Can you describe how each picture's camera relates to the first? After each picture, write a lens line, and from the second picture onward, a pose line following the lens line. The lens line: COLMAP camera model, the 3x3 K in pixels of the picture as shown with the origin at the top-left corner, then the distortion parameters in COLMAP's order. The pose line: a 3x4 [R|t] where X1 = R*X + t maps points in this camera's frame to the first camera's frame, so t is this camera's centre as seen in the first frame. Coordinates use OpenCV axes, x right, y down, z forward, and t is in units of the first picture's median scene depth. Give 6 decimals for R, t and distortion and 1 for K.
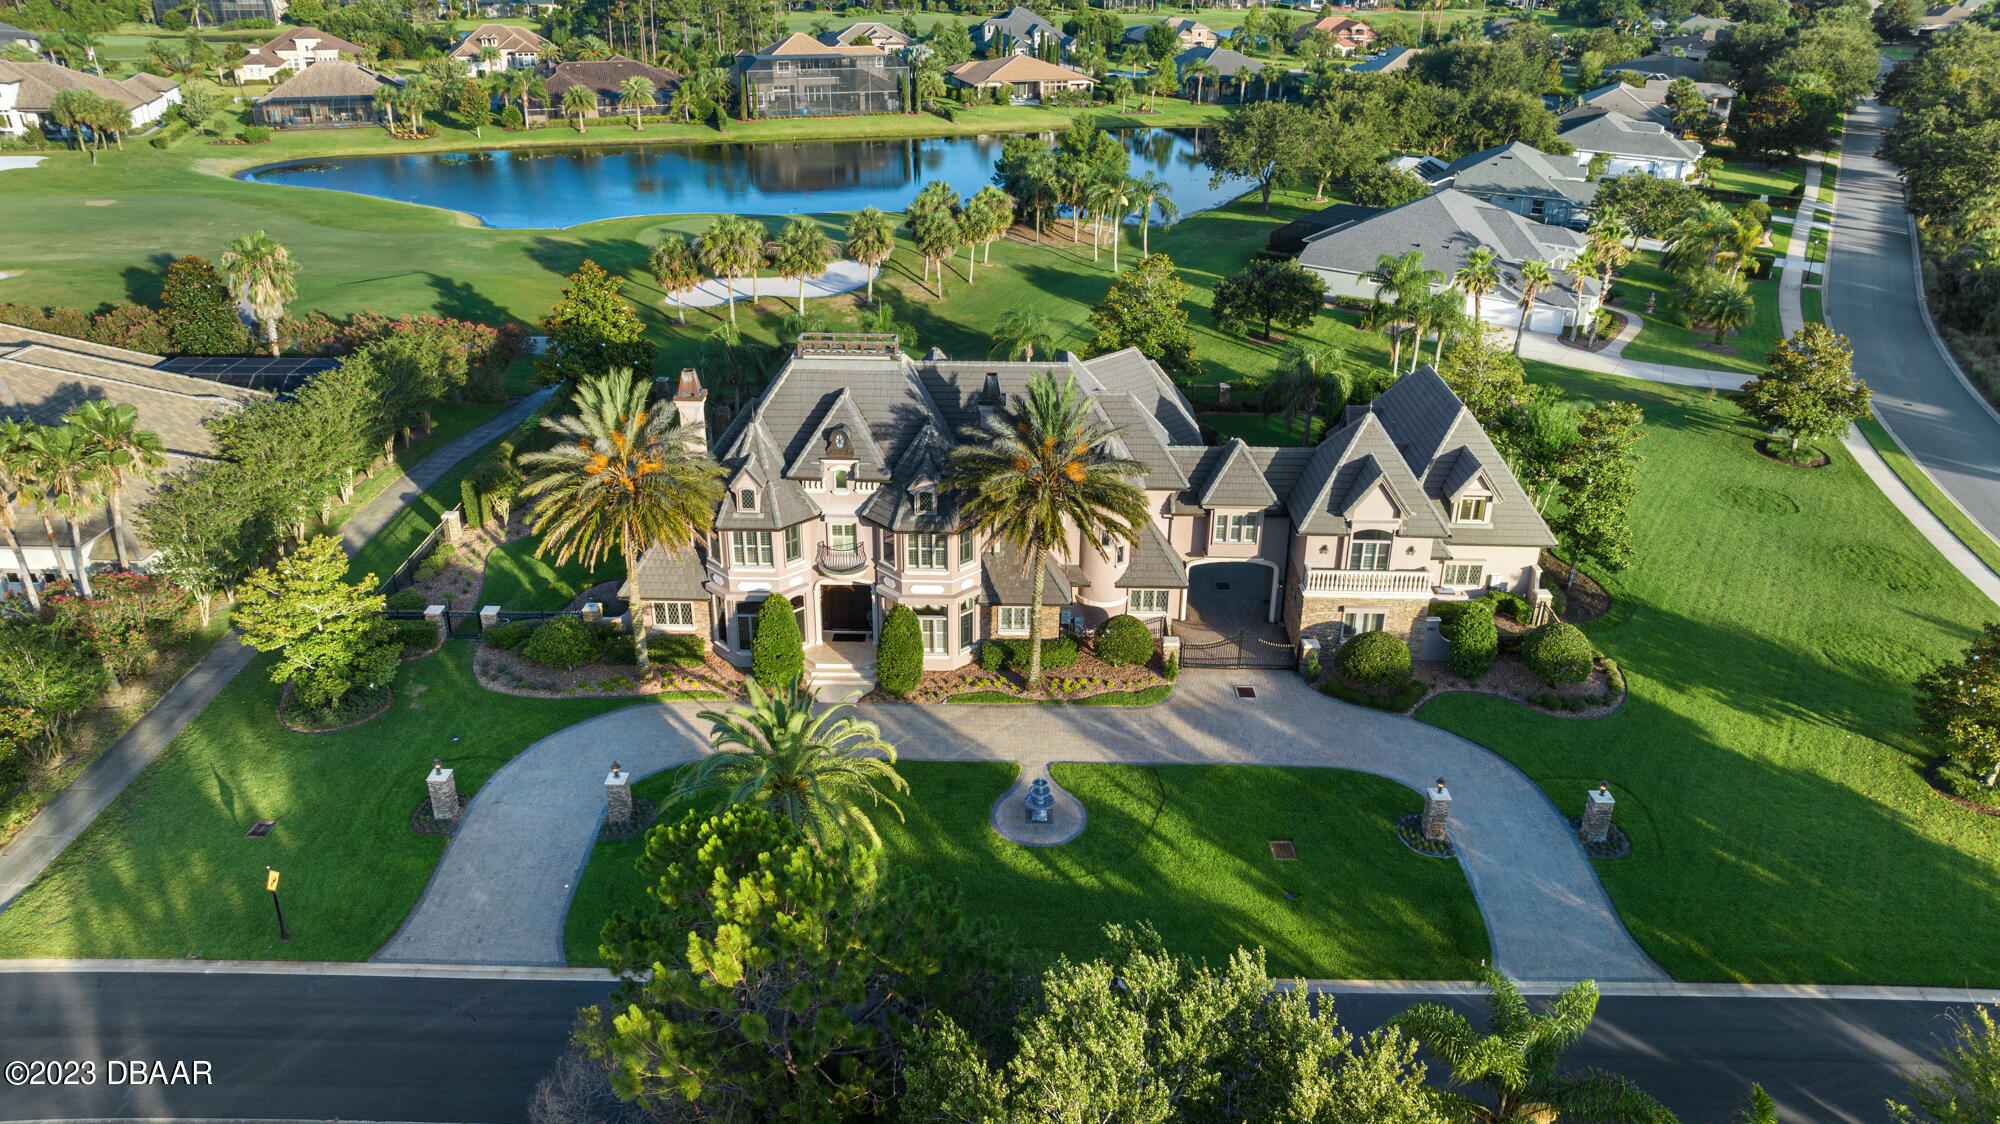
lens RADIAL K [[1403.2, 0, 998.2], [0, 1403.2, 562.5], [0, 0, 1]] dist [-0.011959, 0.004371]
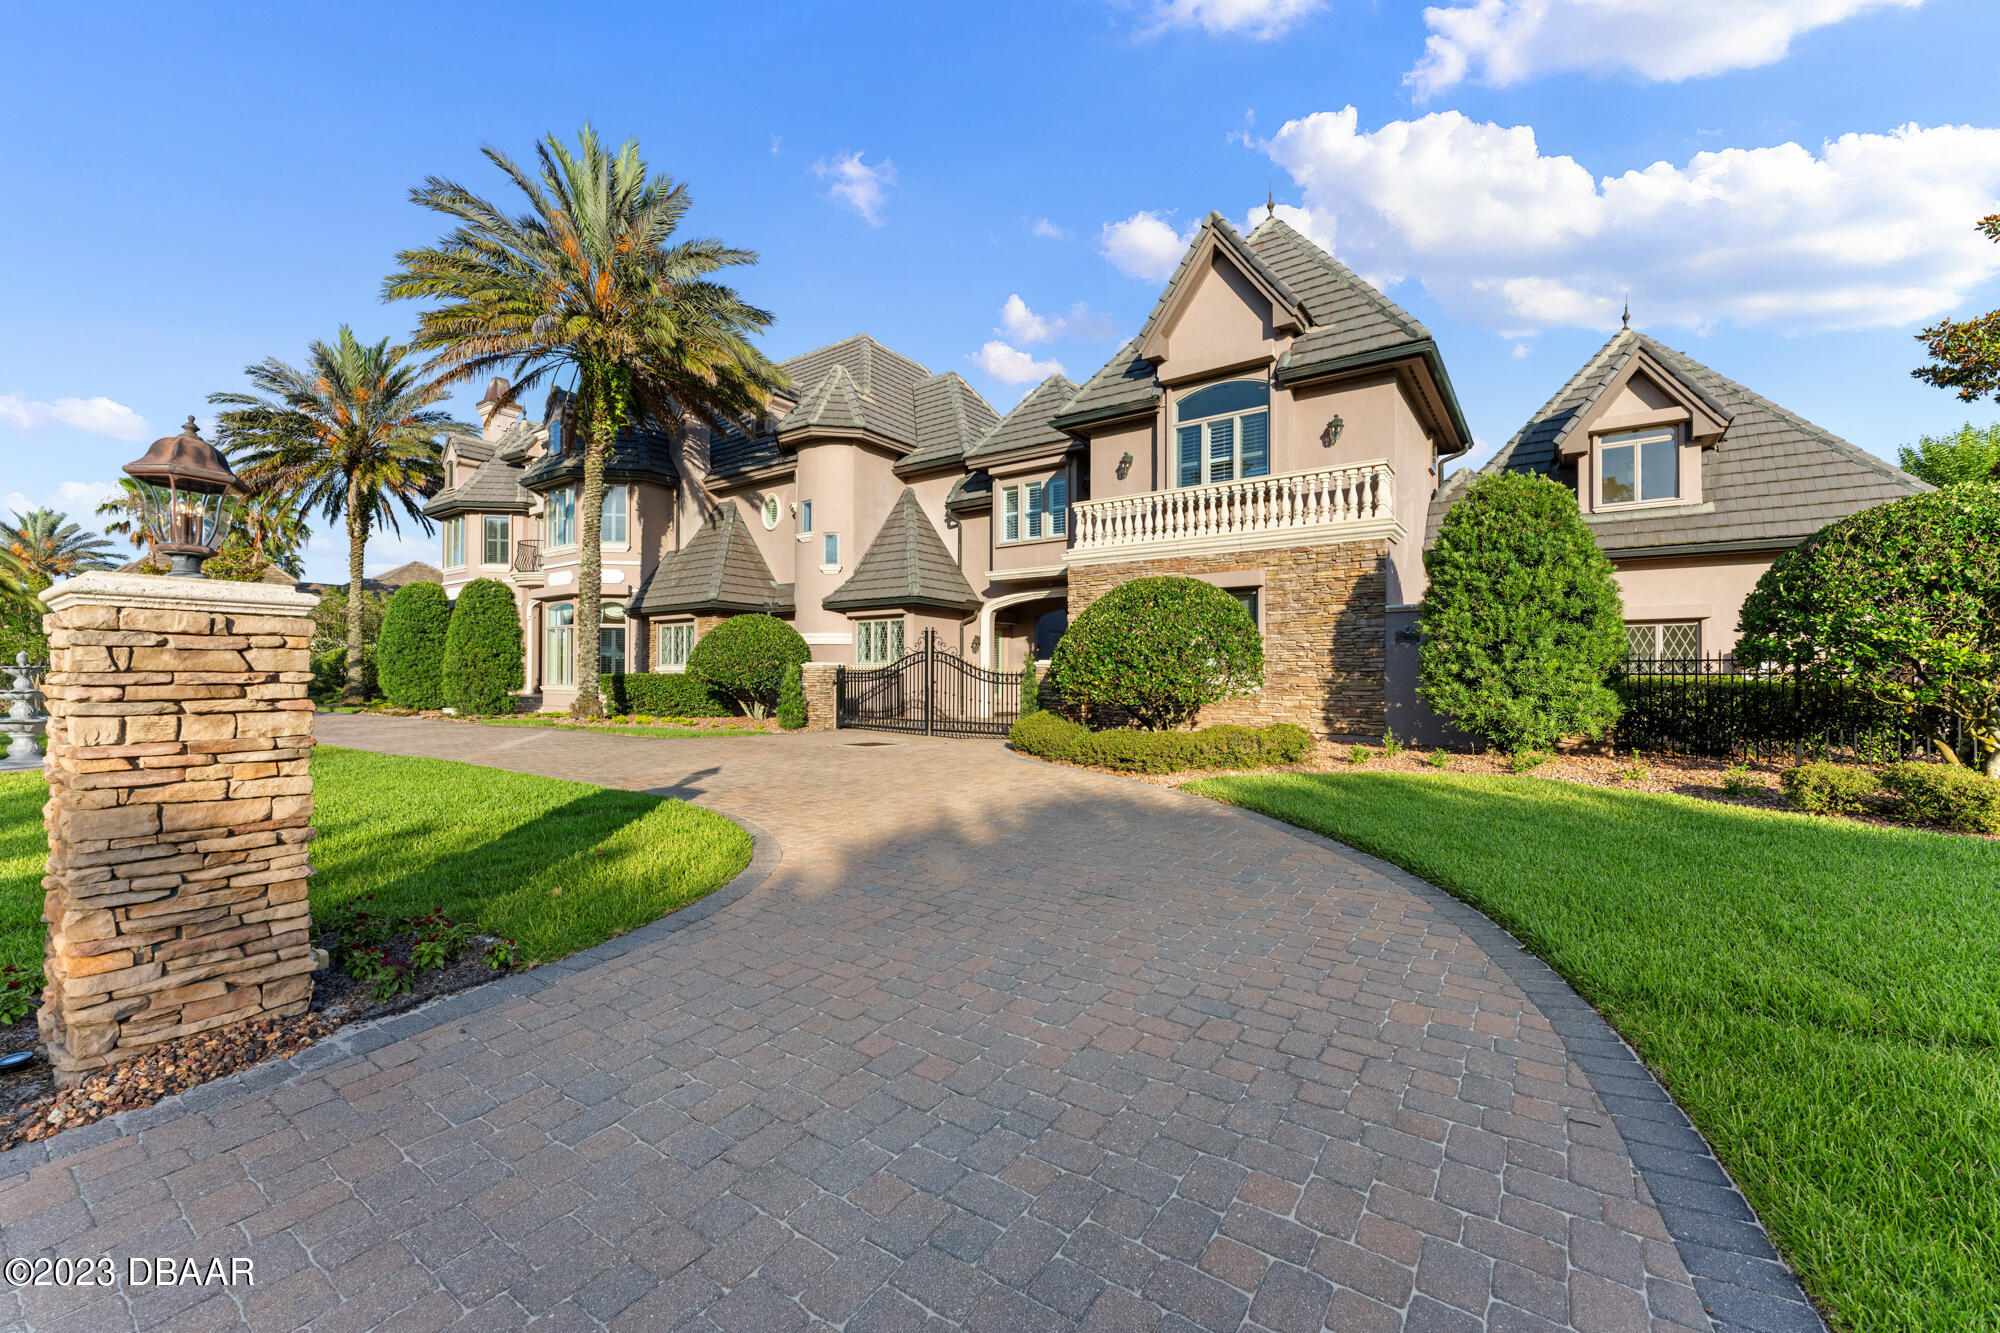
lens RADIAL K [[799.3, 0, 998.9], [0, 799.3, 667.1], [0, 0, 1]] dist [0.003780, -0.000343]
pose [[0.820999, -0.006873, -0.570888, 0.336477], [-0.257967, 0.887571, -0.381669, 0.149032], [0.509327, 0.460621, 0.726922, 0.812819]]
